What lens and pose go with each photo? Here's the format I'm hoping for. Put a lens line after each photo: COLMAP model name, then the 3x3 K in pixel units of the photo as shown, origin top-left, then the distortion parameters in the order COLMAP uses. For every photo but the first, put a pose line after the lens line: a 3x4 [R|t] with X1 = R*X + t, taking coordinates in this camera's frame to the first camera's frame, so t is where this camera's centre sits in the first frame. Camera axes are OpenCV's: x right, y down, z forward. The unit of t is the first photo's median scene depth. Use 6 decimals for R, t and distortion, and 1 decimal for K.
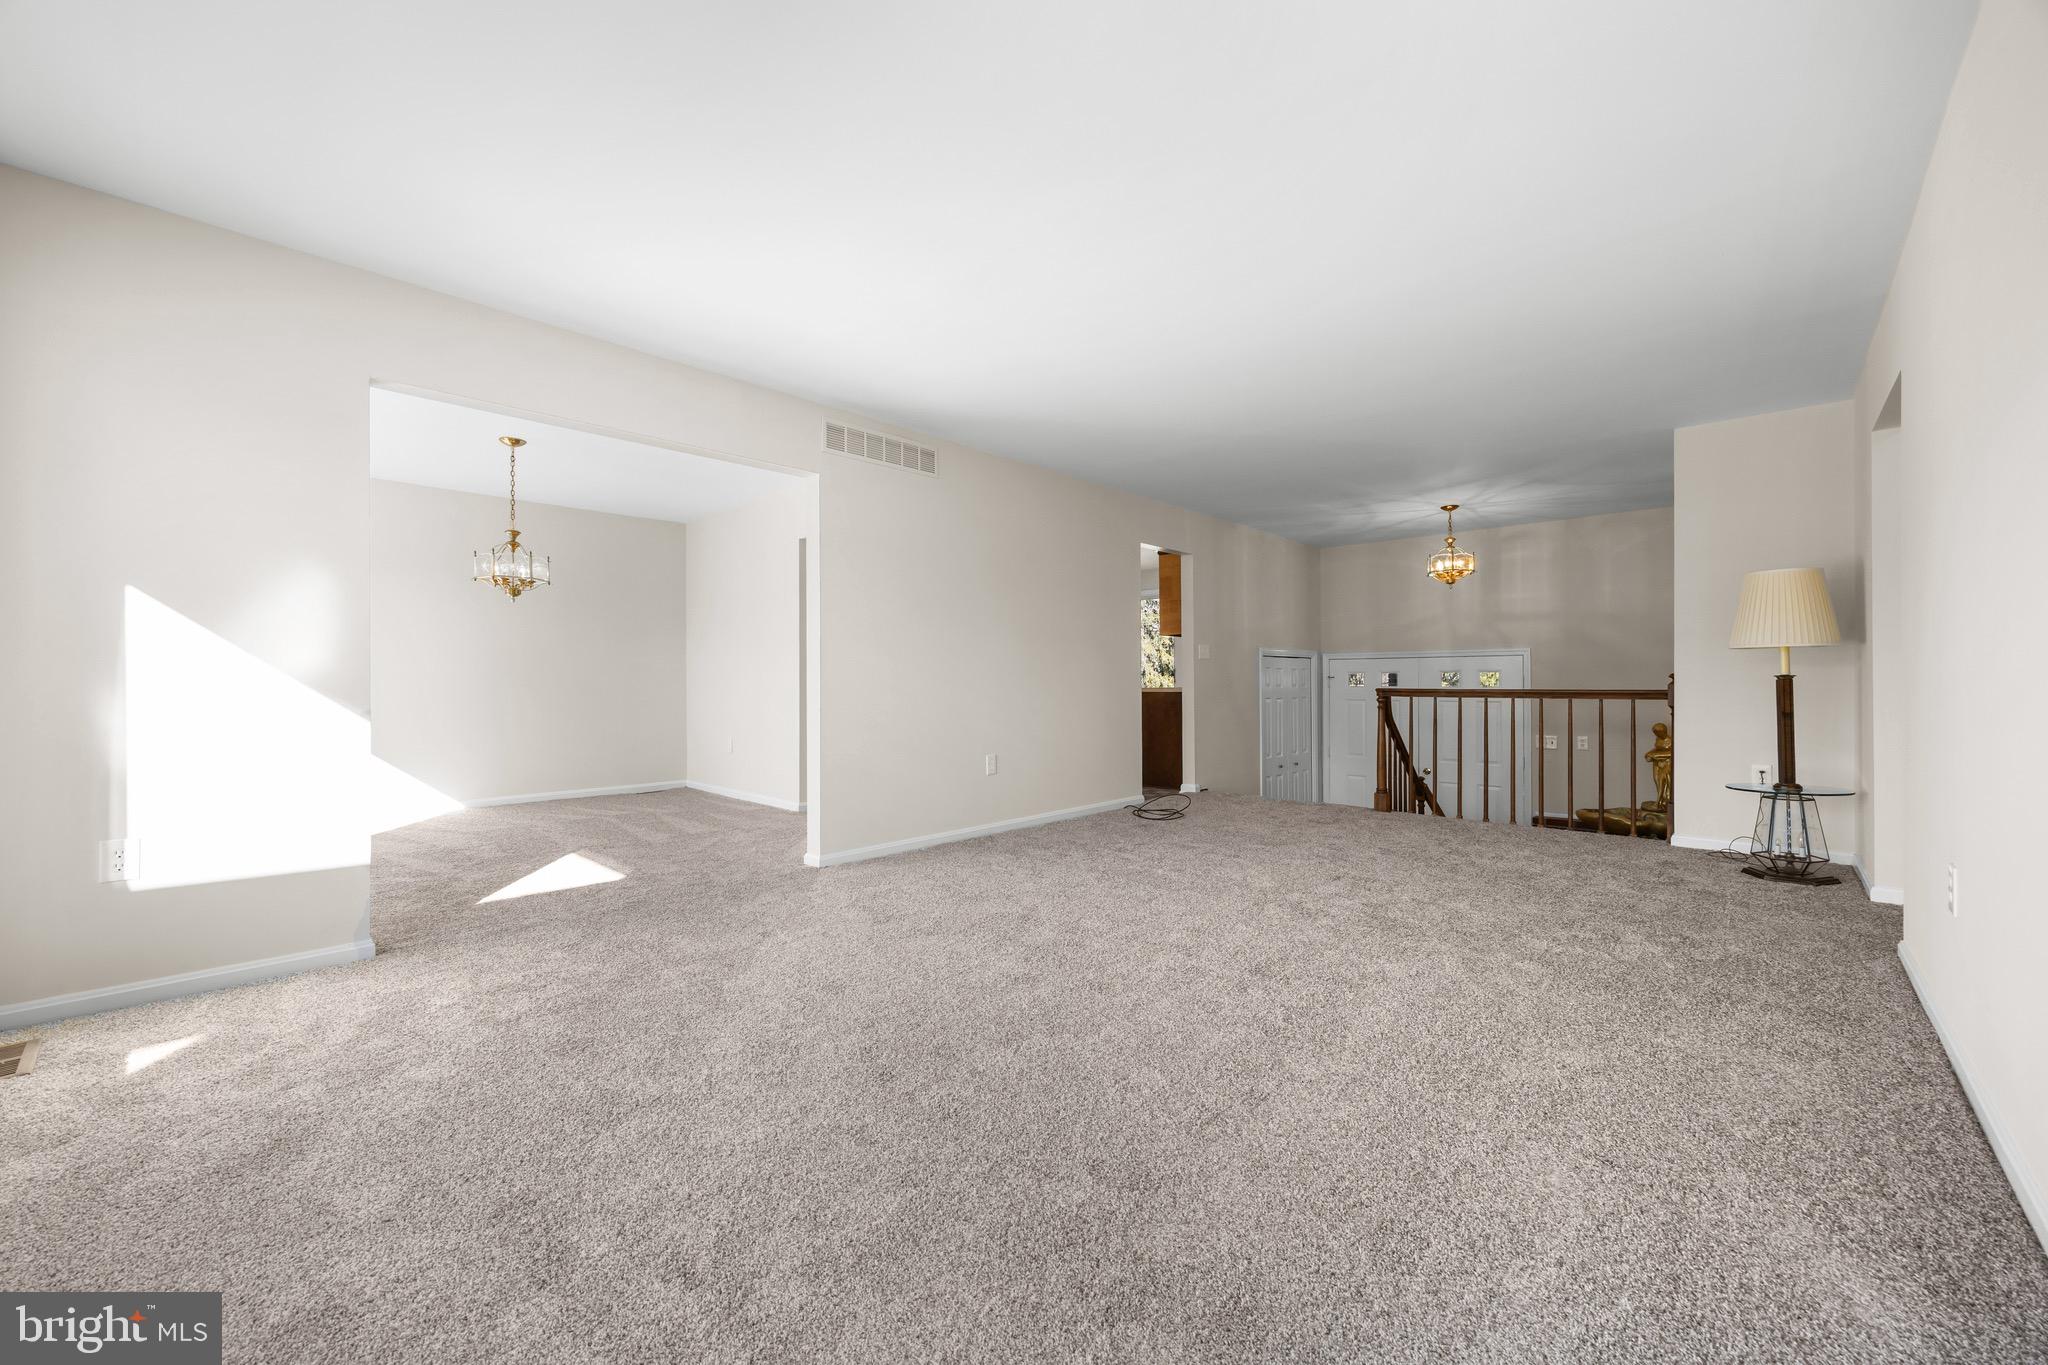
lens RADIAL K [[781.3, 0, 1015.6], [0, 781.3, 682.6], [0, 0, 1]] dist [-0.001941, -0.000066]
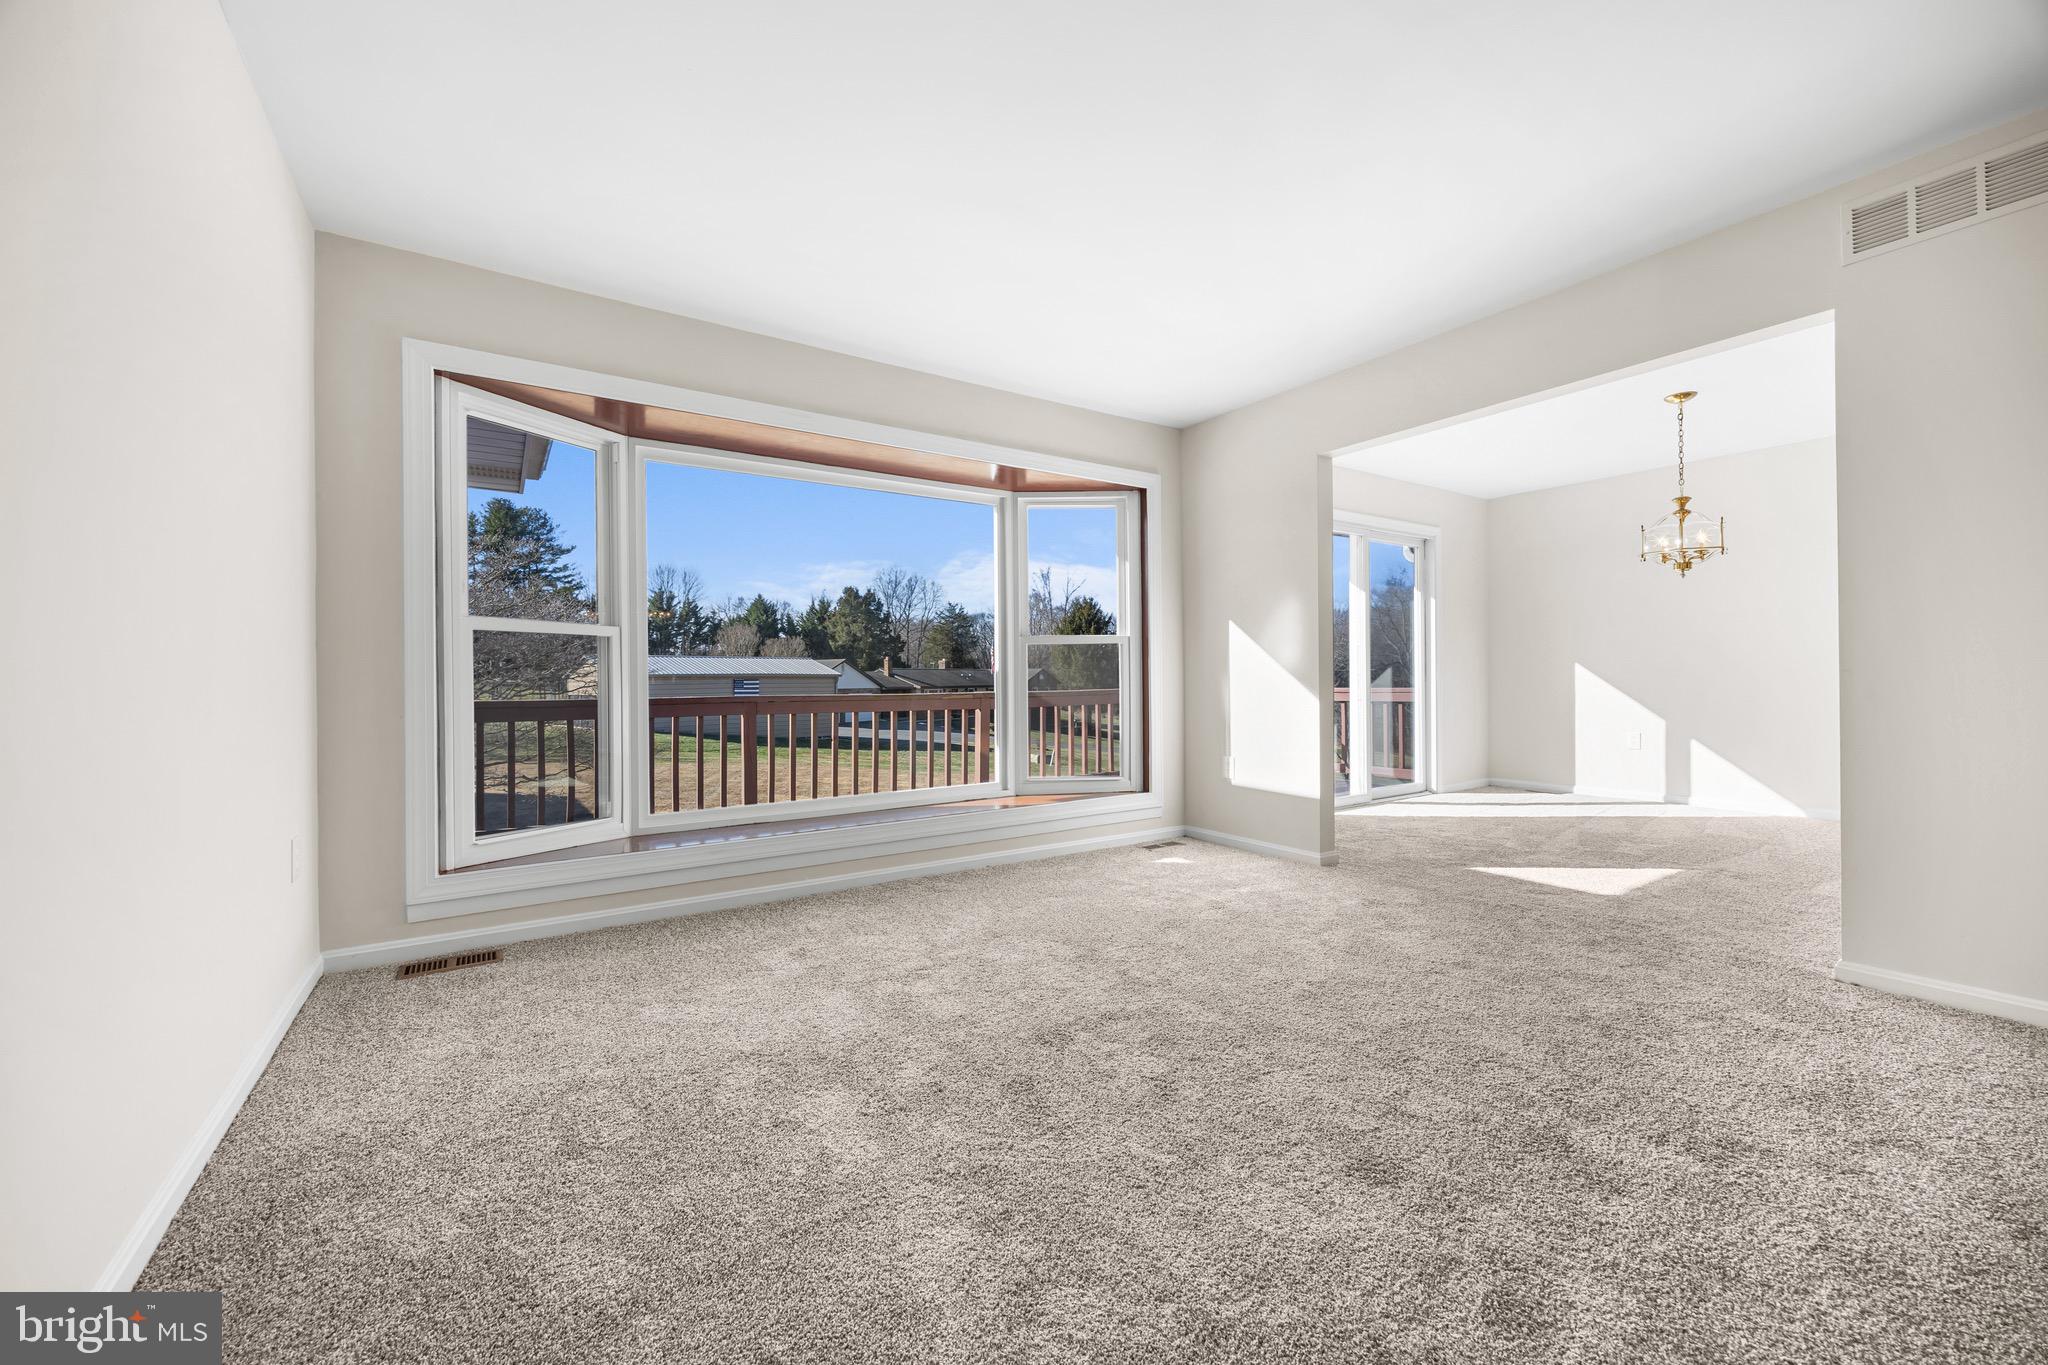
lens RADIAL K [[781.3, 0, 1015.6], [0, 781.3, 682.6], [0, 0, 1]] dist [-0.001941, -0.000066]
pose [[-0.225275, 0.009394, -0.974250, 0.466876], [0.008457, 0.999935, 0.007686, 0.003555], [0.974259, -0.006507, -0.225340, 0.543824]]
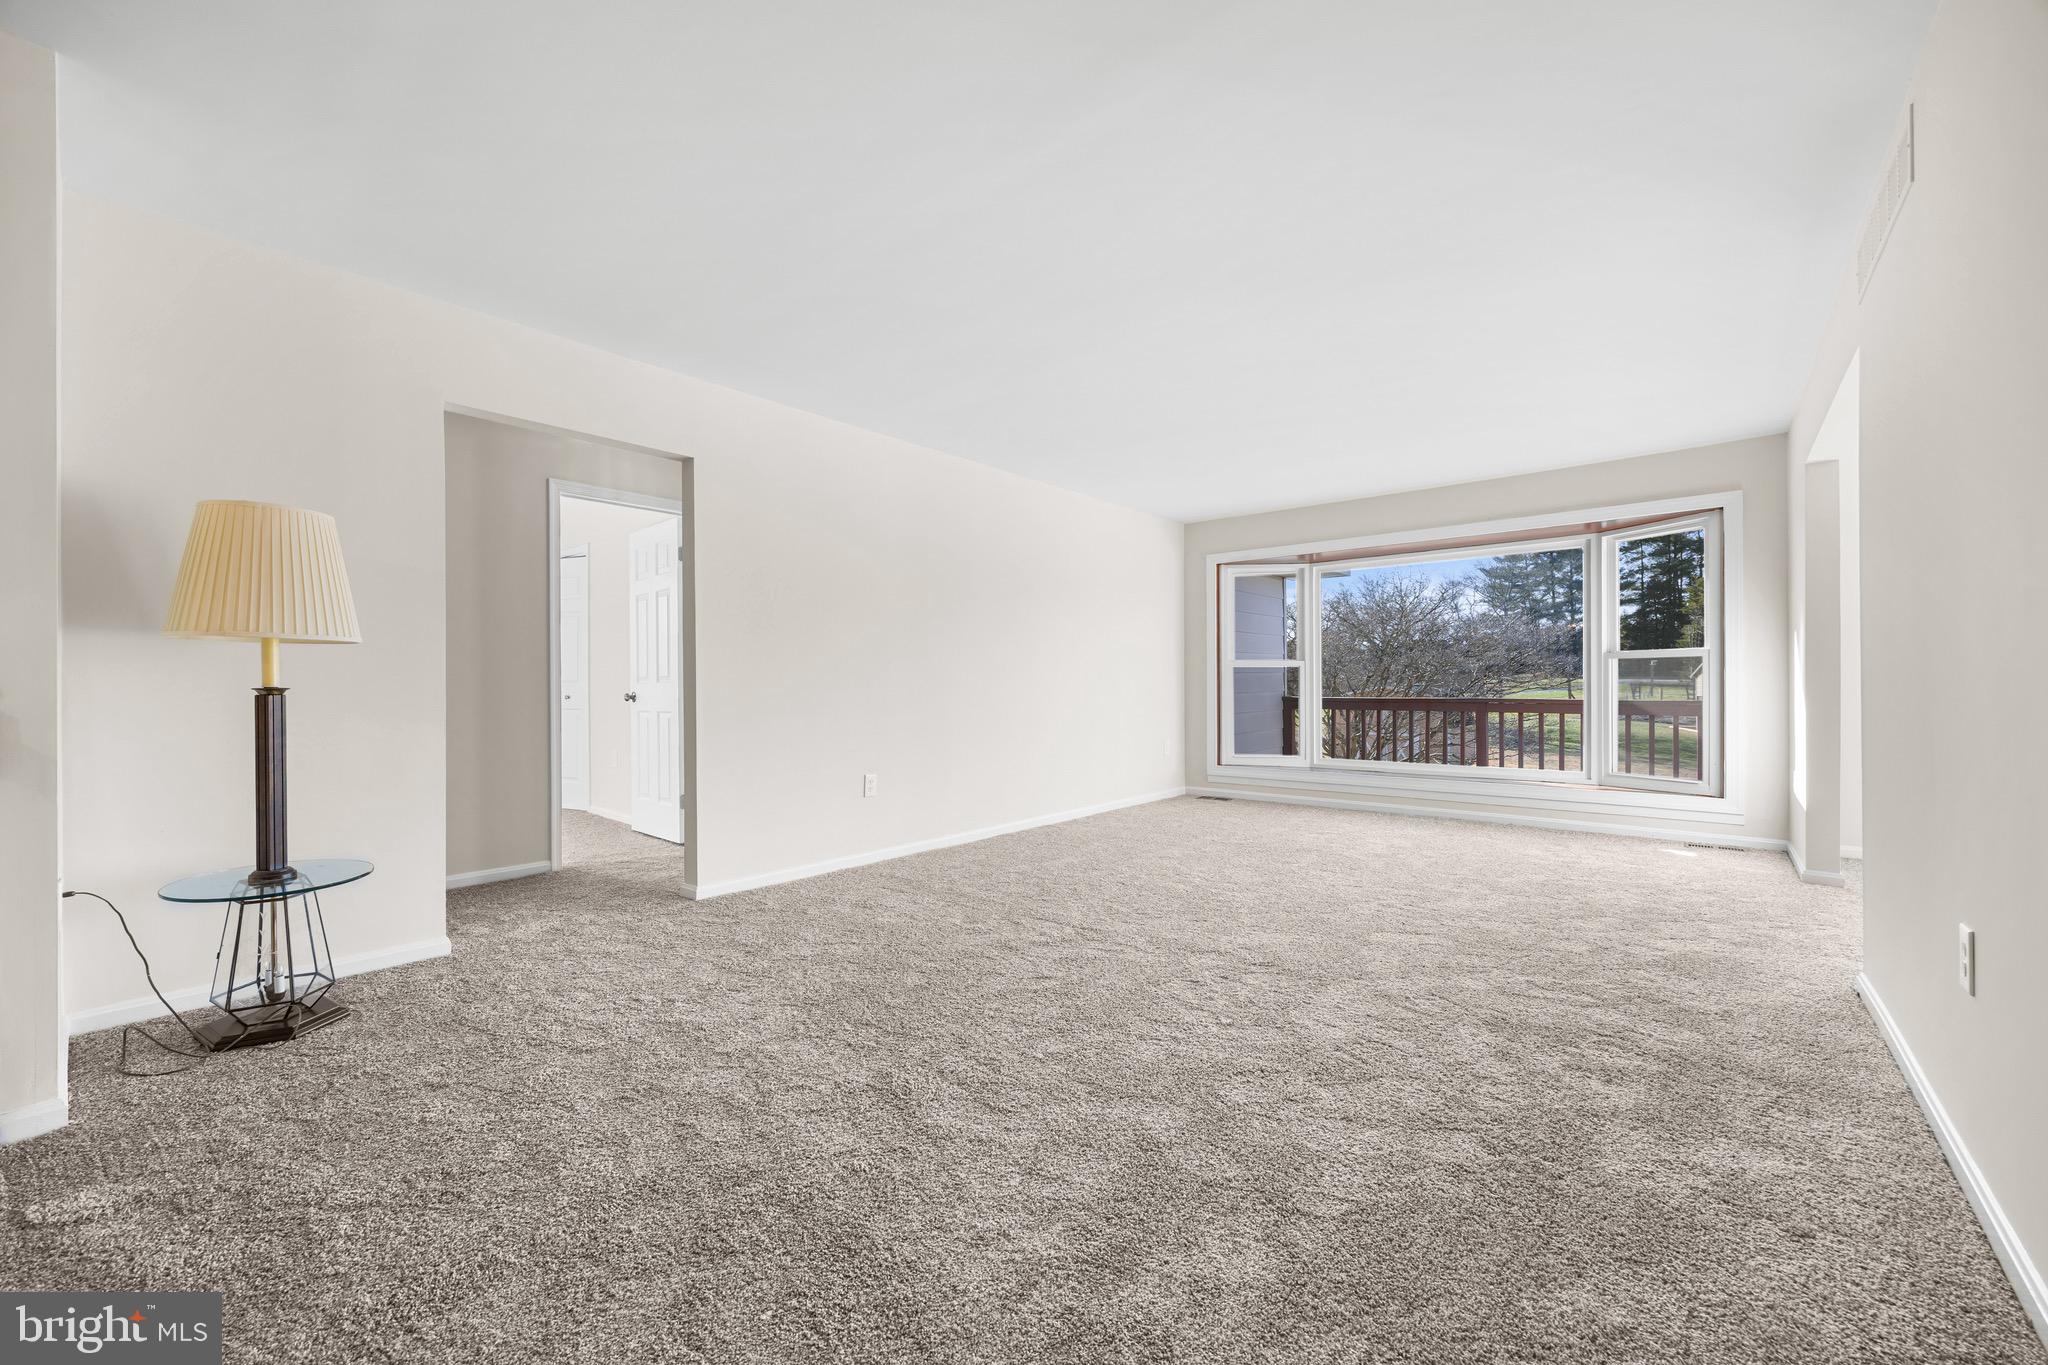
lens RADIAL K [[795.6, 0, 1024.0], [0, 795.6, 682.5], [0, 0, 1]] dist [-0.005786, 0.000126]
pose [[-0.998173, 0.007618, -0.059941, 0.447456], [0.007765, 0.999967, -0.002218, -0.008208], [0.059922, -0.002679, -0.998199, 1.611060]]
